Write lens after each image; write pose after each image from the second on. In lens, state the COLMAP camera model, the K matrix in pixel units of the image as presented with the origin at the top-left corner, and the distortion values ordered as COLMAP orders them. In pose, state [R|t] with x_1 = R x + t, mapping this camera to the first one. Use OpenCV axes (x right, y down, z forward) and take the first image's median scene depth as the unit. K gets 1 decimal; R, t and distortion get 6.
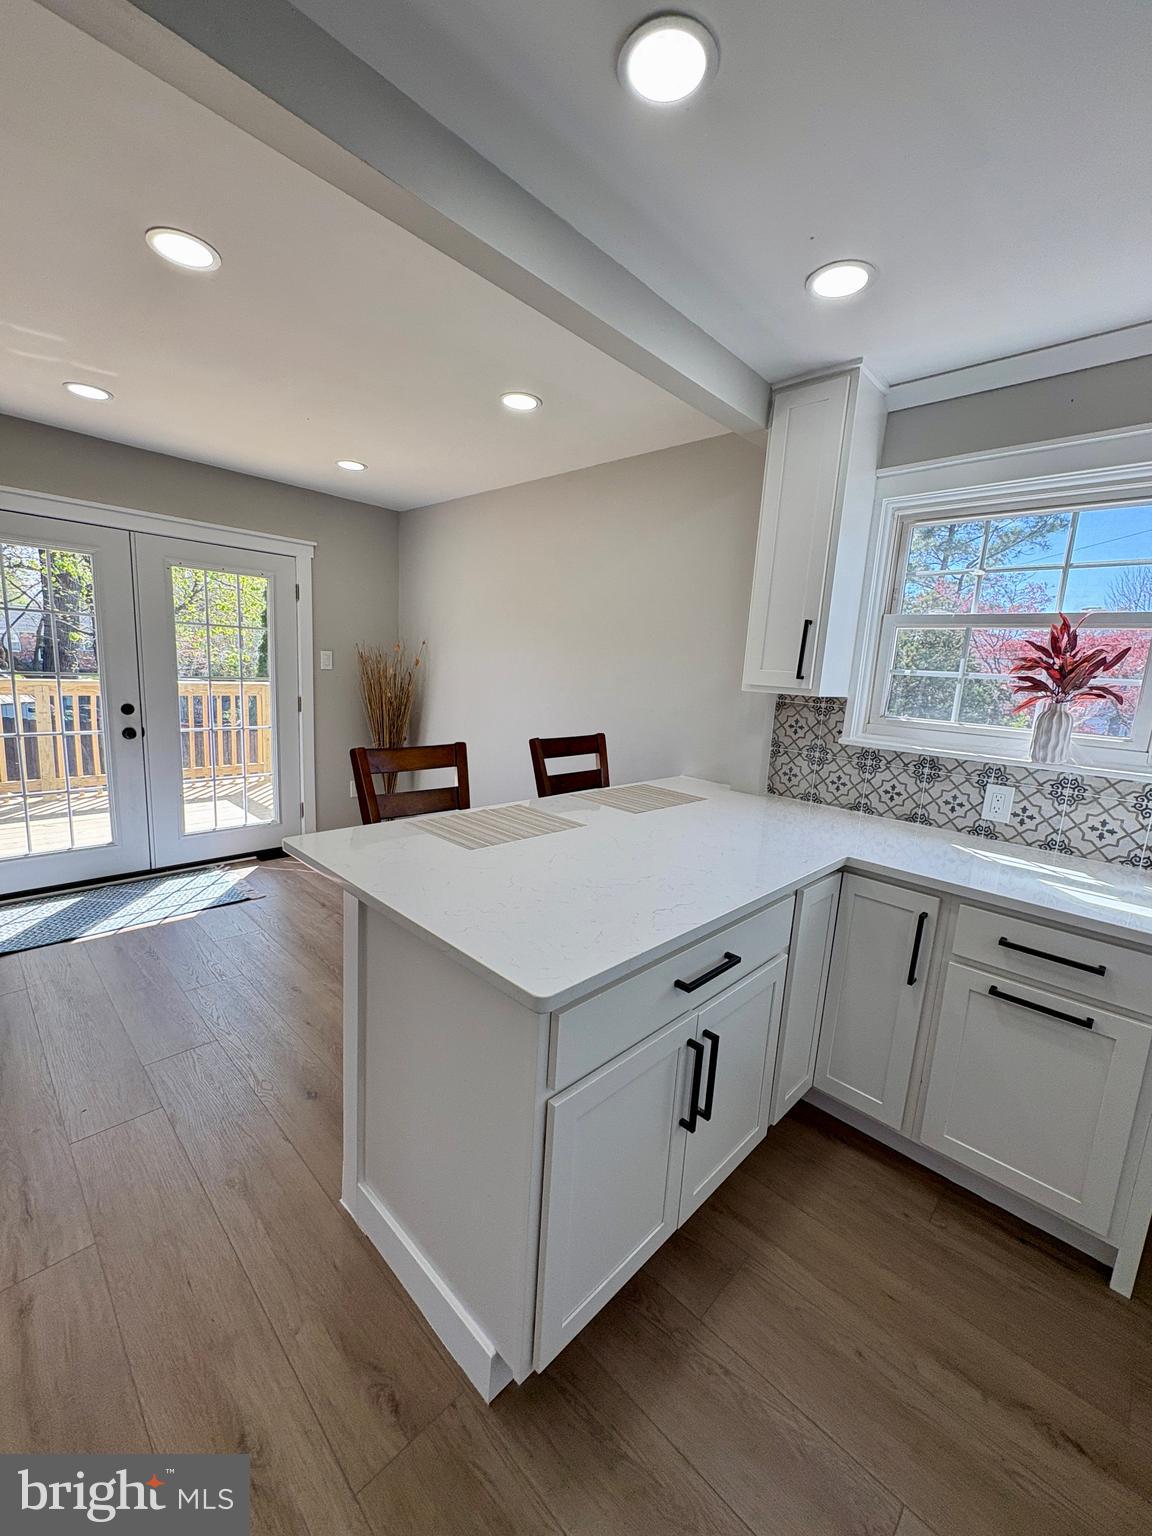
lens RADIAL K [[617.9, 0, 576.0], [0, 617.9, 770.4], [0, 0, 1]] dist [0.001538, 0.000627]
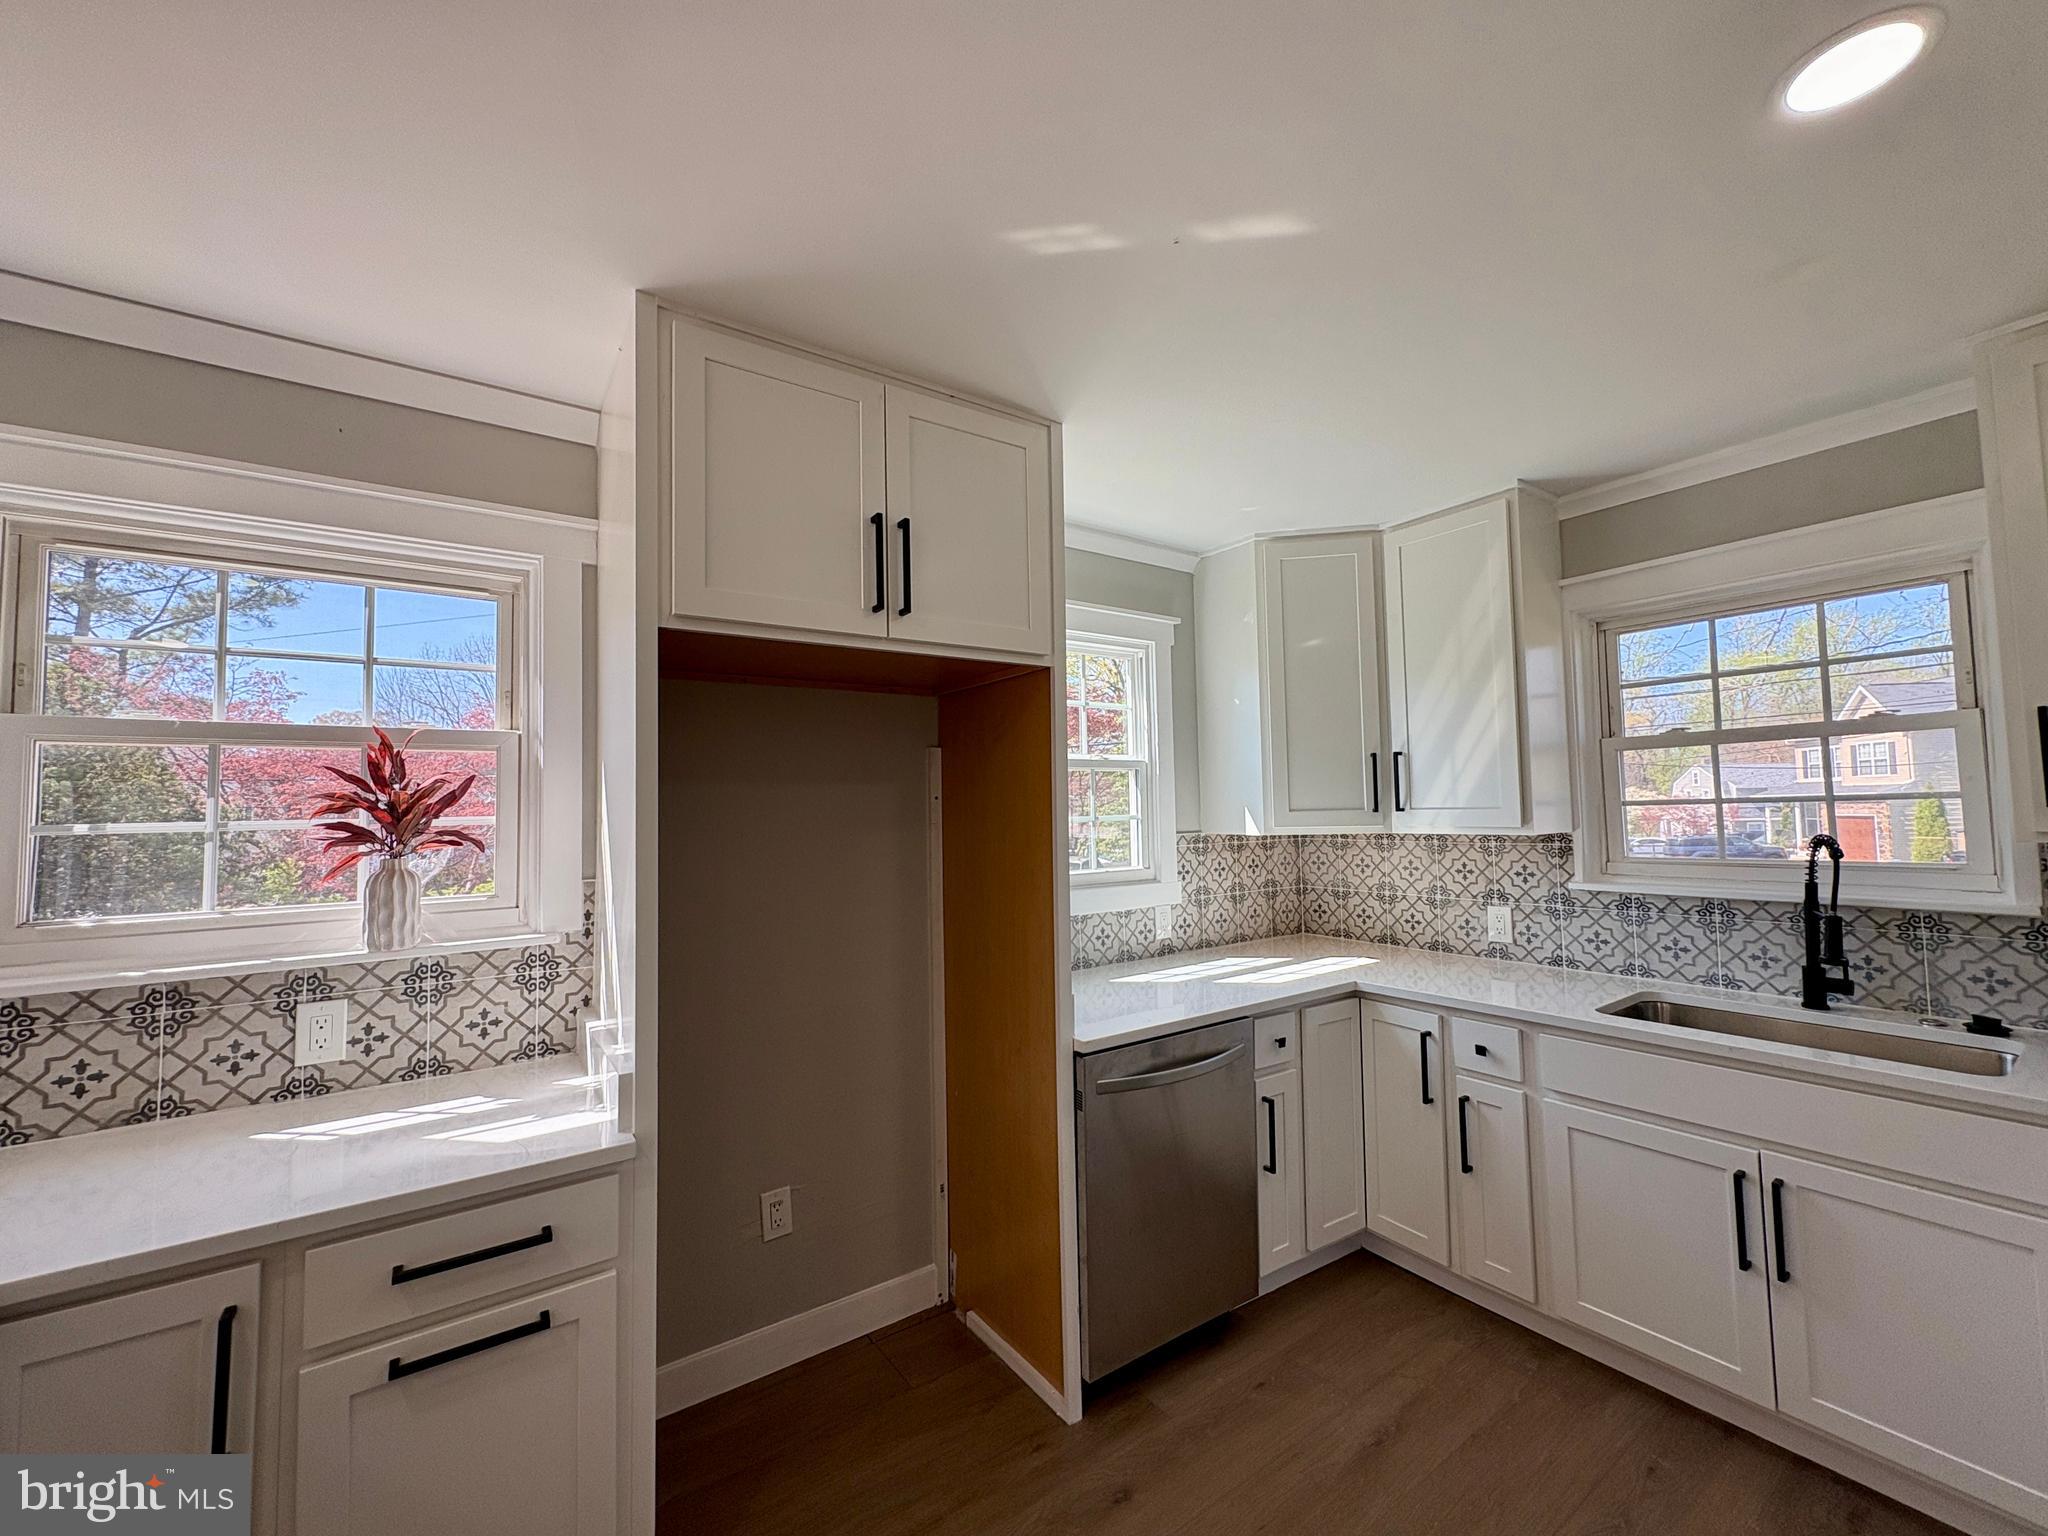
lens RADIAL K [[823.9, 0, 1026.4], [0, 823.9, 768.4], [0, 0, 1]] dist [0.001538, 0.000627]
pose [[0.196707, -0.013515, 0.980369, 0.036599], [0.195447, 0.980377, -0.025700, -0.046622], [-0.960784, 0.196666, 0.195489, 0.144367]]
